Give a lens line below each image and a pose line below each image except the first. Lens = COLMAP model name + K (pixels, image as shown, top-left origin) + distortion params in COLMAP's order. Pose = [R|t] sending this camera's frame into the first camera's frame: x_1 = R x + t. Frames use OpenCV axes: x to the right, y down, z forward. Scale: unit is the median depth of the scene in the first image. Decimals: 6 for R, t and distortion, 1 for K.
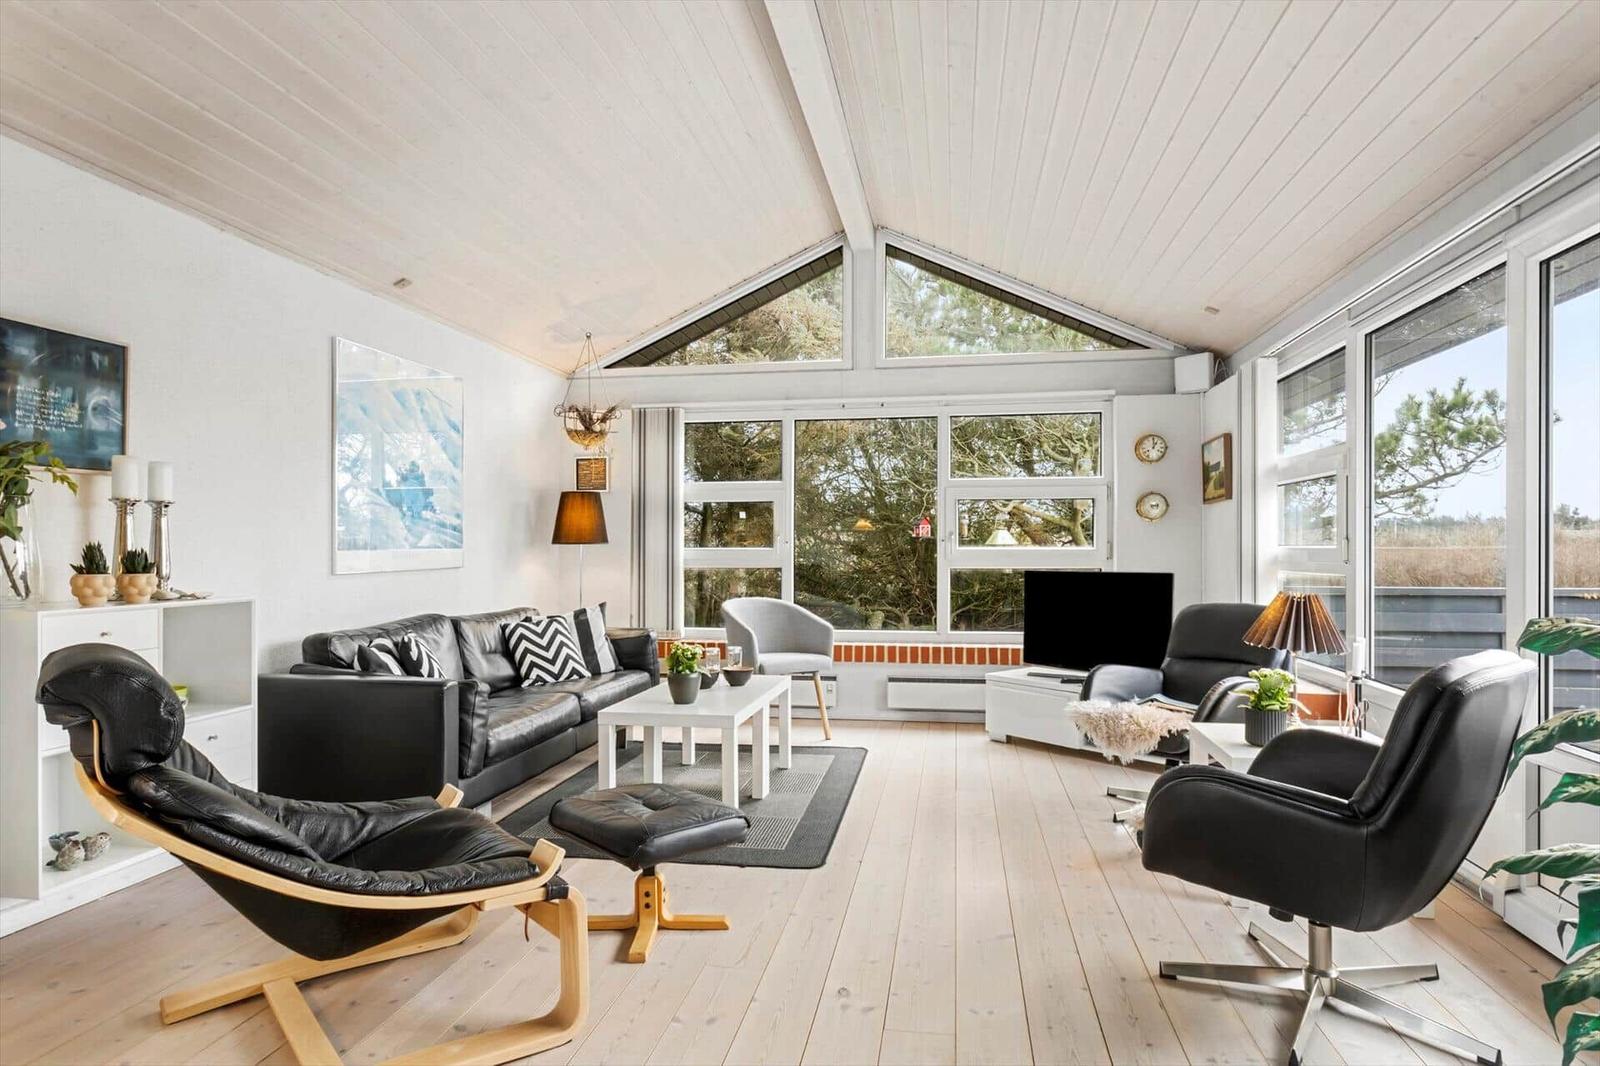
lens RADIAL K [[1077.2, 0, 800.0], [0, 1077.2, 533.0], [0, 0, 1]] dist [-0.000368, -0.000527]
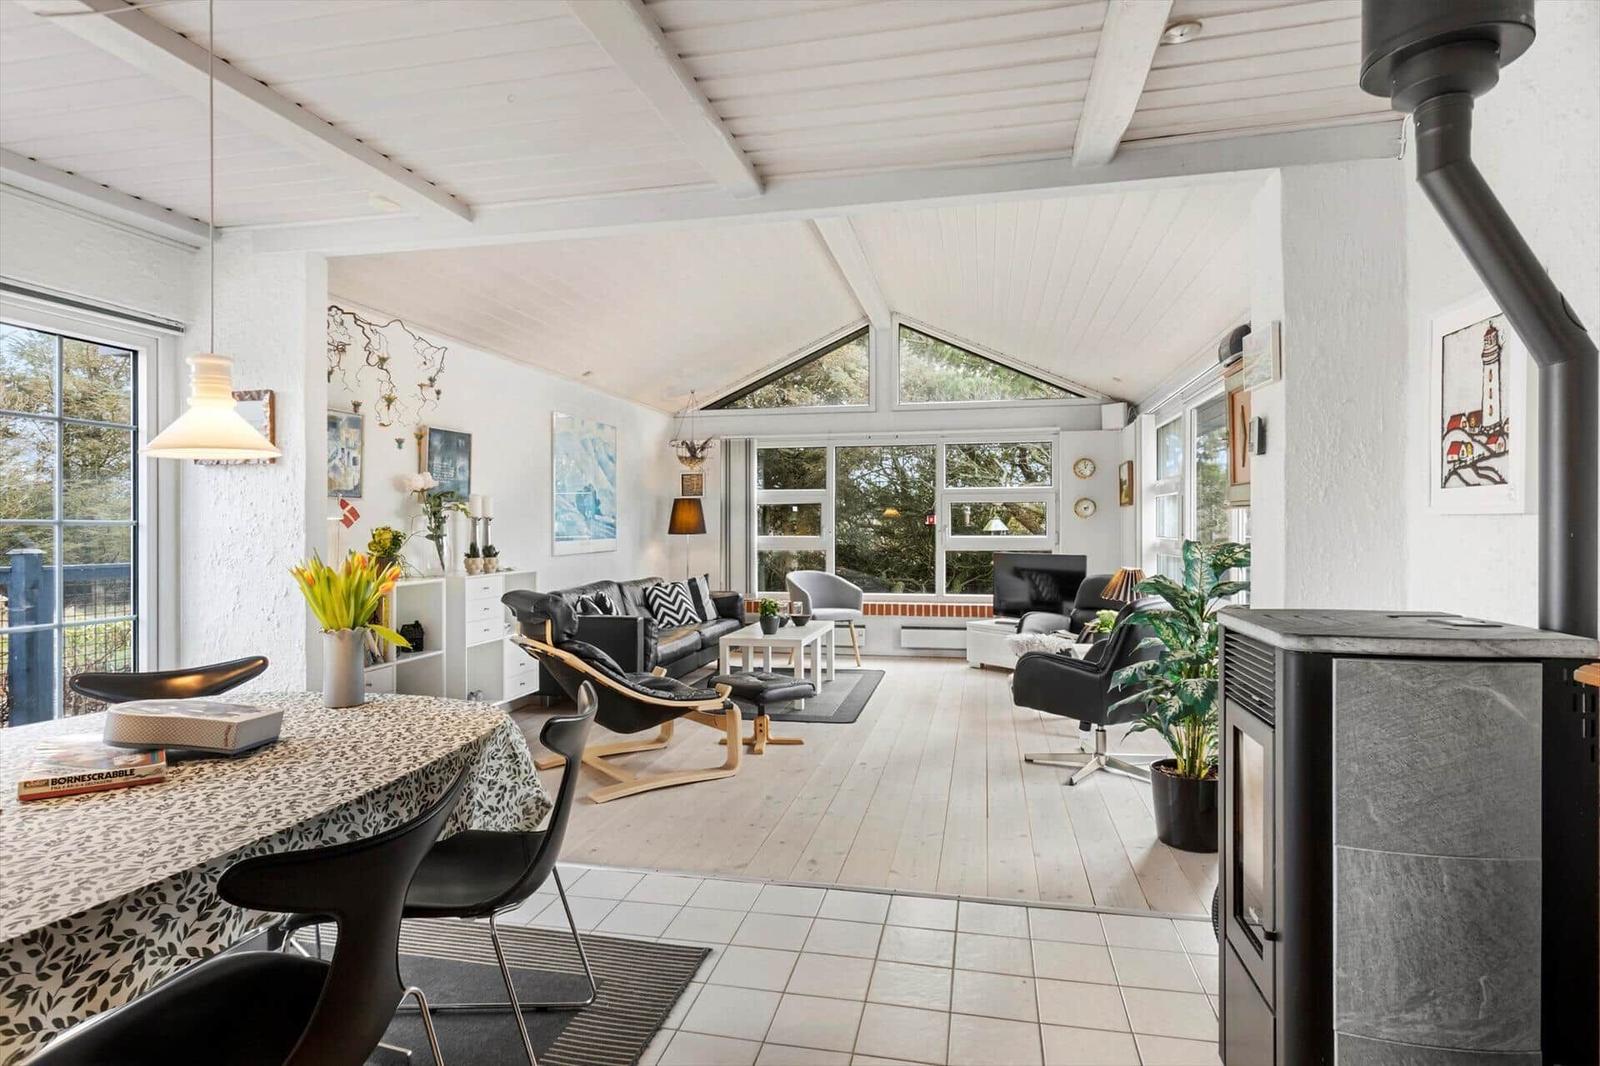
lens RADIAL K [[1017.1, 0, 688.9], [0, 1017.1, 524.8], [0, 0, 1]] dist [0.001844, -0.000053]
pose [[0.989483, -0.005012, -0.144565, -0.002660], [0.007008, 0.999887, 0.013301, -0.023641], [0.144482, -0.014174, 0.989406, -0.420331]]
